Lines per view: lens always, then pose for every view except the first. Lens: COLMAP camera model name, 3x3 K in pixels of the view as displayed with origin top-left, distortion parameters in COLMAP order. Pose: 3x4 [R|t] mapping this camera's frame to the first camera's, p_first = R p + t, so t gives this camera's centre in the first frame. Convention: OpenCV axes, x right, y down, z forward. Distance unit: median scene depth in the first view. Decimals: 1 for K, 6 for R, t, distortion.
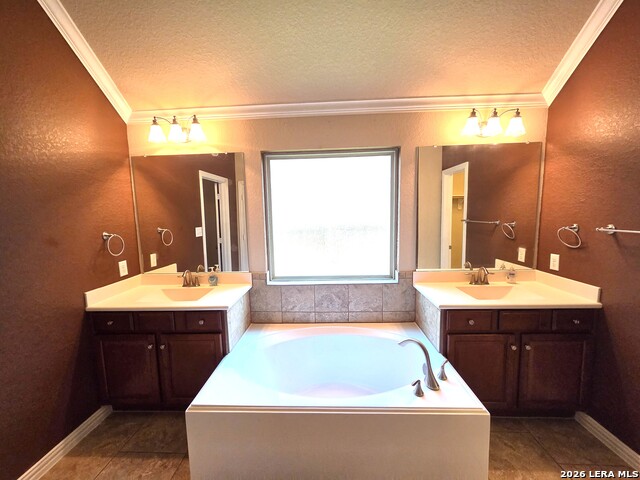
lens RADIAL K [[264.1, 0, 321.0], [0, 264.1, 239.9], [0, 0, 1]] dist [0.001819, -0.000248]
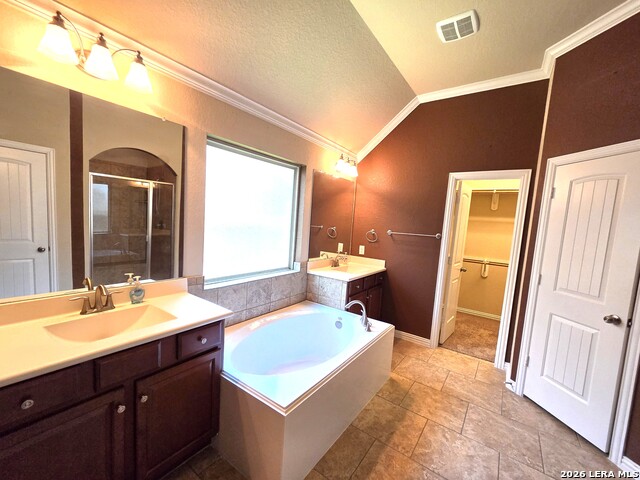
lens RADIAL K [[264.1, 0, 315.6], [0, 264.1, 244.1], [0, 0, 1]] dist [0.001819, -0.000248]
pose [[0.558903, -0.016422, 0.829070, -0.709973], [0.010686, 0.999863, 0.012601, 0.014769], [-0.829164, 0.001817, 0.559003, 0.222514]]
